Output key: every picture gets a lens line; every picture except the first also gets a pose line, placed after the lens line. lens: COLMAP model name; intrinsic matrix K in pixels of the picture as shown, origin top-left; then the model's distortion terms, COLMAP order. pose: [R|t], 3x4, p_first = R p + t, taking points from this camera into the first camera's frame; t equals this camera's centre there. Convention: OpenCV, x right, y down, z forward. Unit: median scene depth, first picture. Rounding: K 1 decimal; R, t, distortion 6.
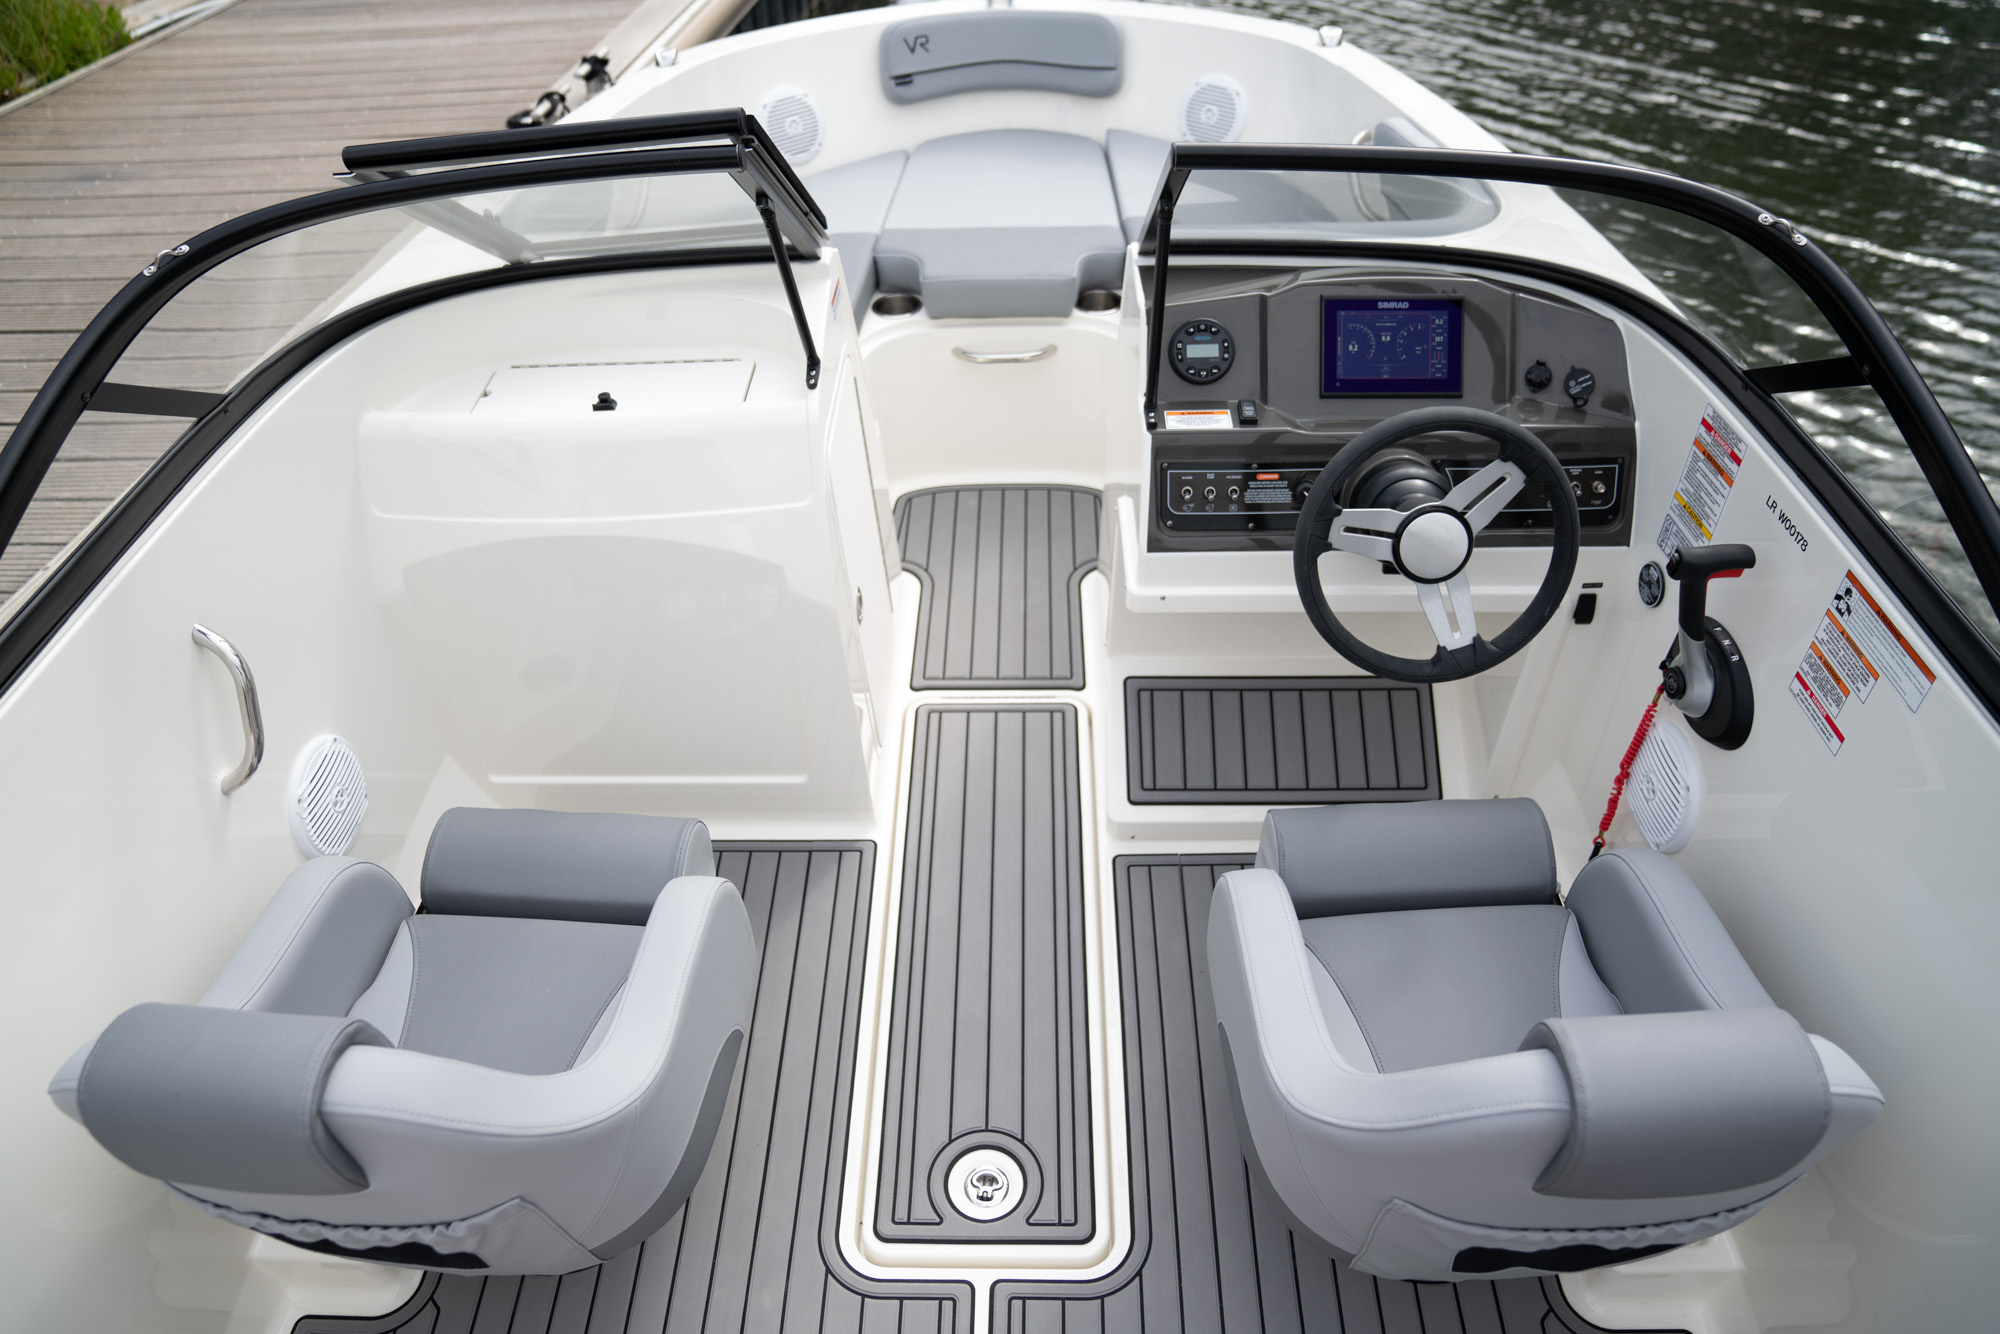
lens RADIAL K [[1372.0, 0, 1007.5], [0, 1372.0, 672.4], [0, 0, 1]] dist [-0.089567, 0.035020]
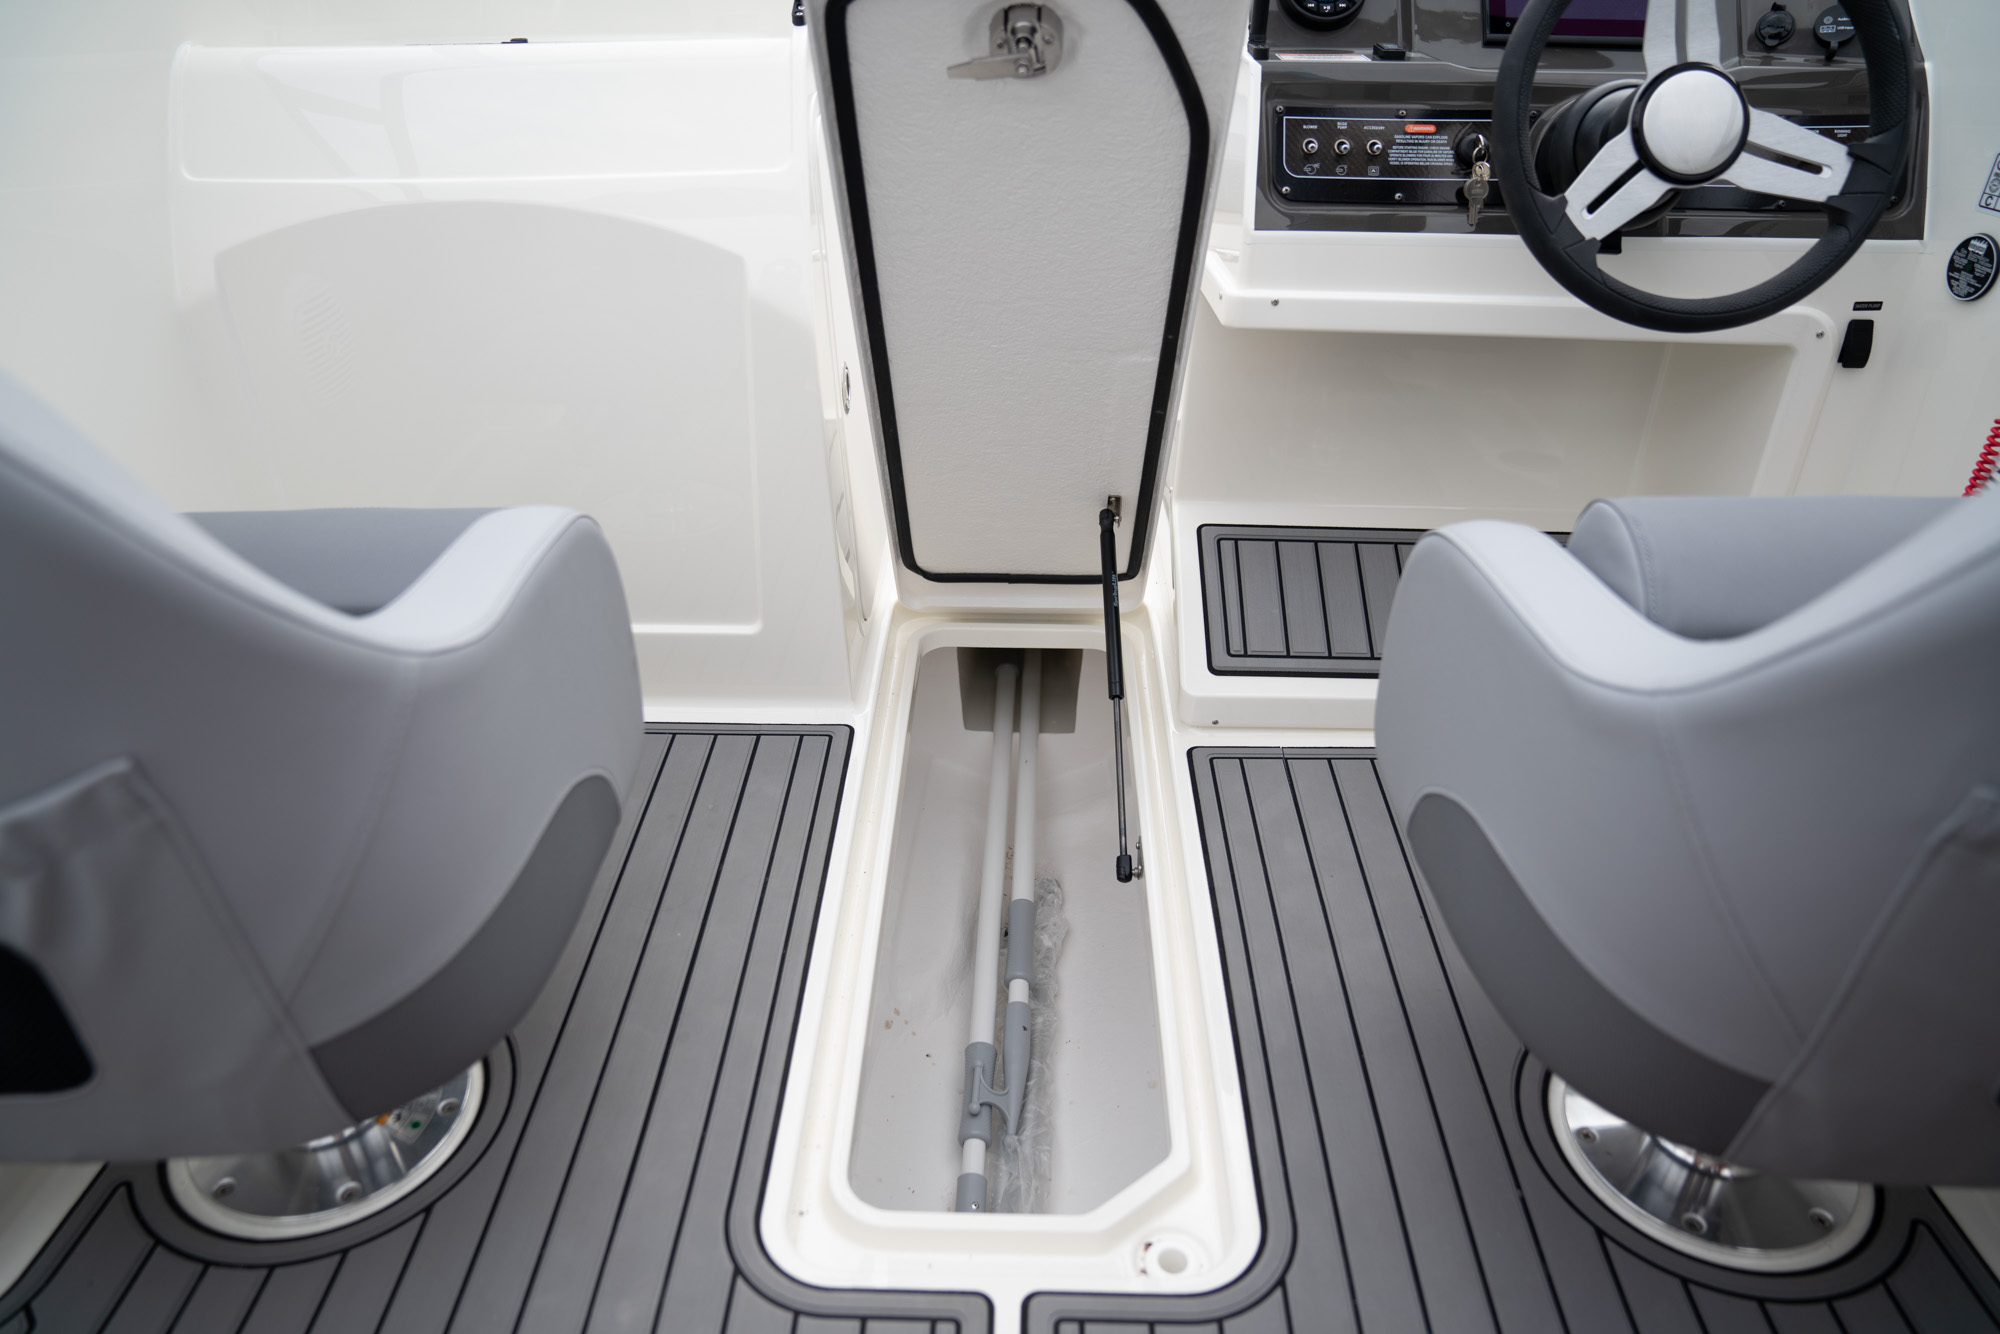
lens RADIAL K [[1372.0, 0, 1003.0], [0, 1372.0, 668.5], [0, 0, 1]] dist [-0.089567, 0.035020]
pose [[0.999753, 0.022082, 0.002693, -0.025589], [-0.021174, 0.981731, -0.189091, 0.277484], [-0.006820, 0.188987, 0.981956, 0.361914]]
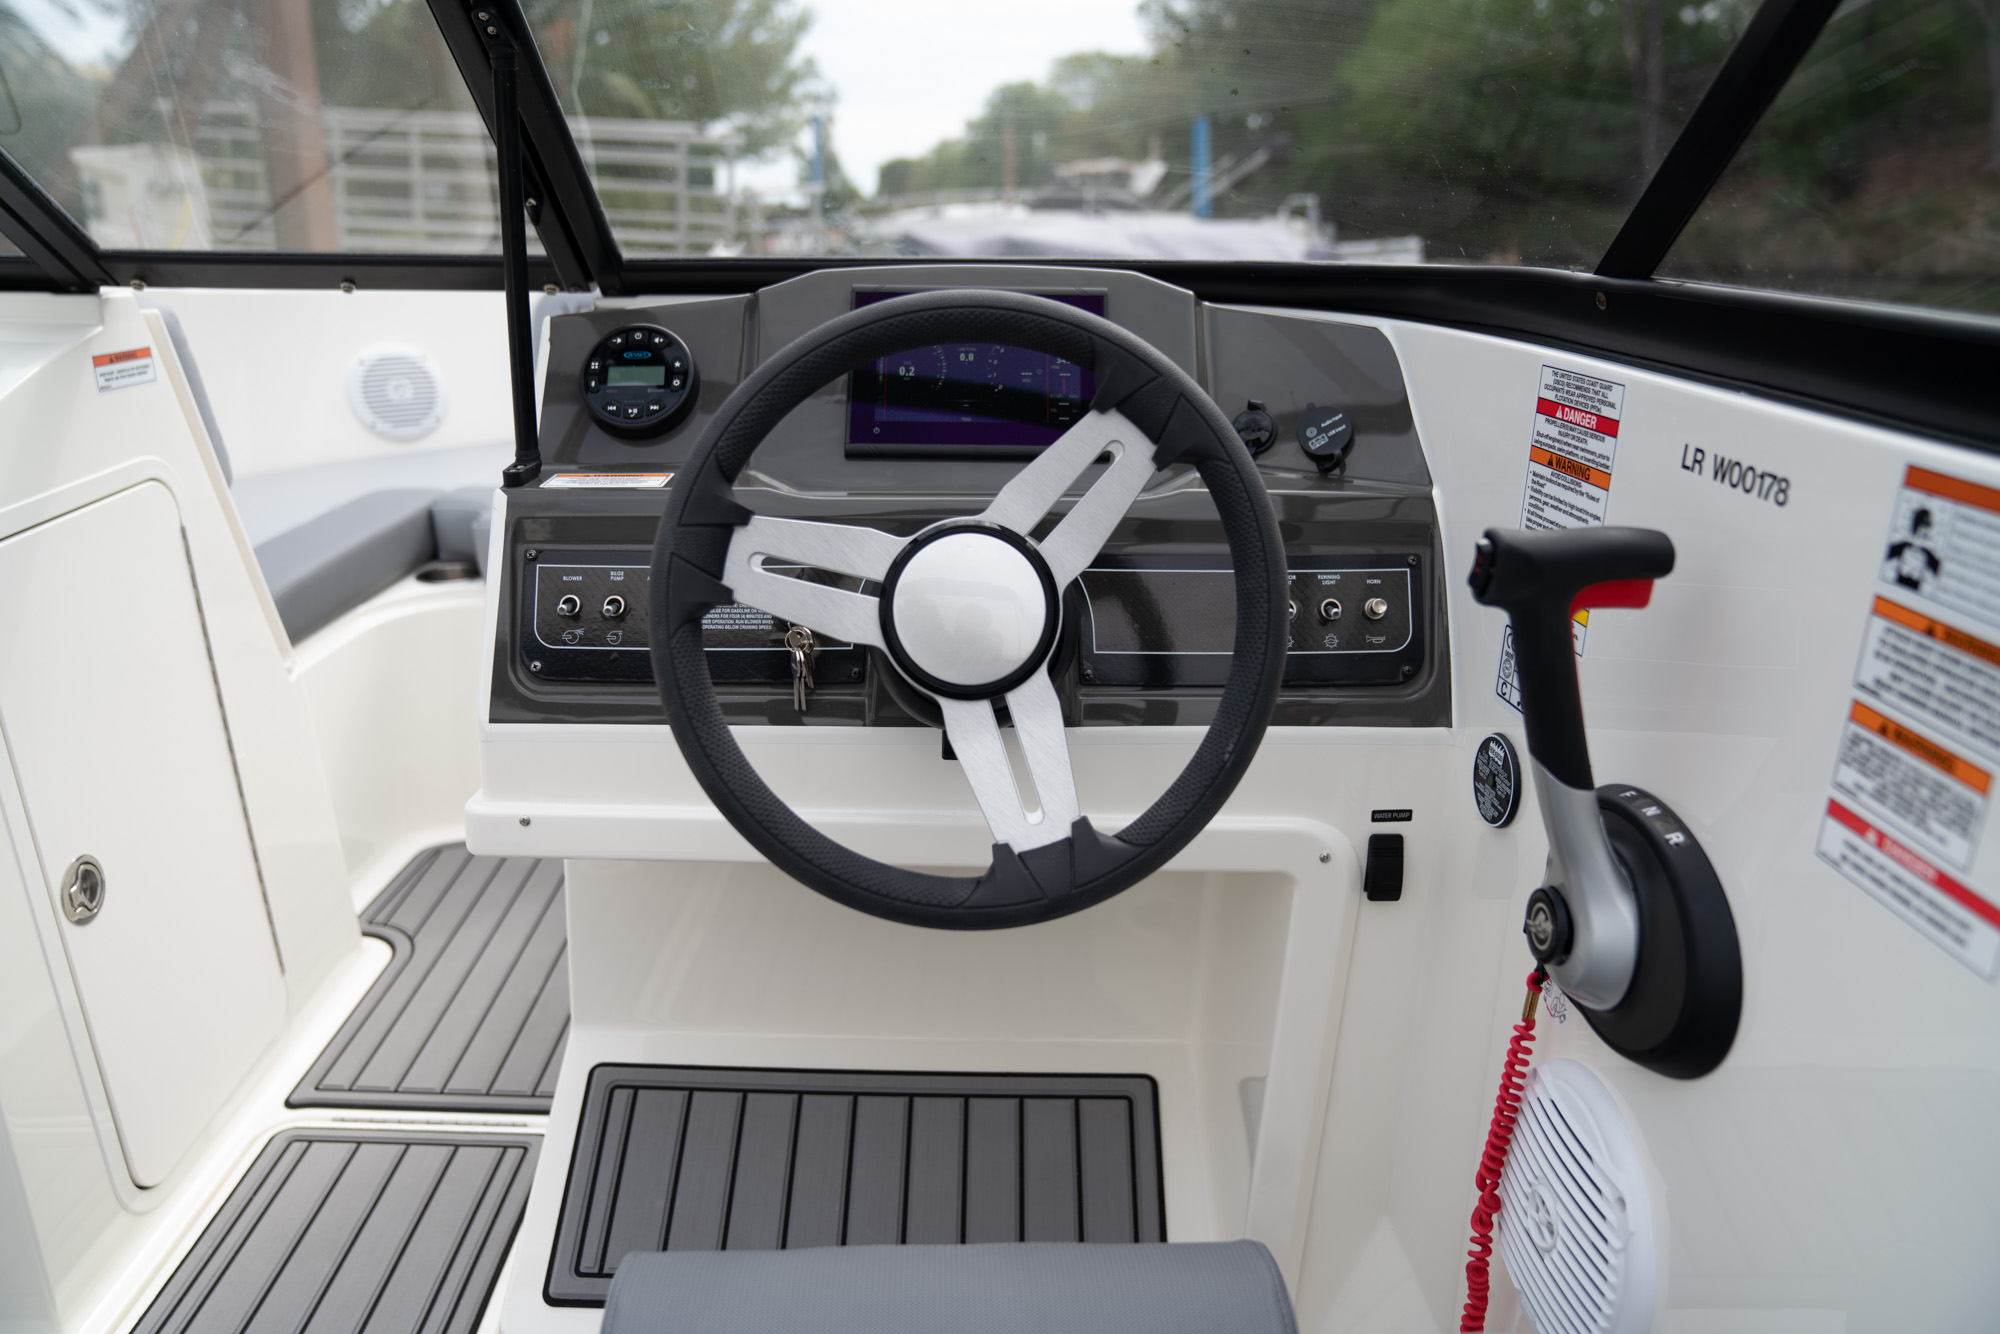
lens RADIAL K [[1468.5, 0, 1000.1], [0, 1468.5, 660.0], [0, 0, 1]] dist [-0.086176, 0.015669]
pose [[0.998807, 0.030640, 0.038022, 0.275127], [-0.013034, 0.917672, -0.397126, 0.103102], [-0.047060, 0.396156, 0.916976, 0.505175]]
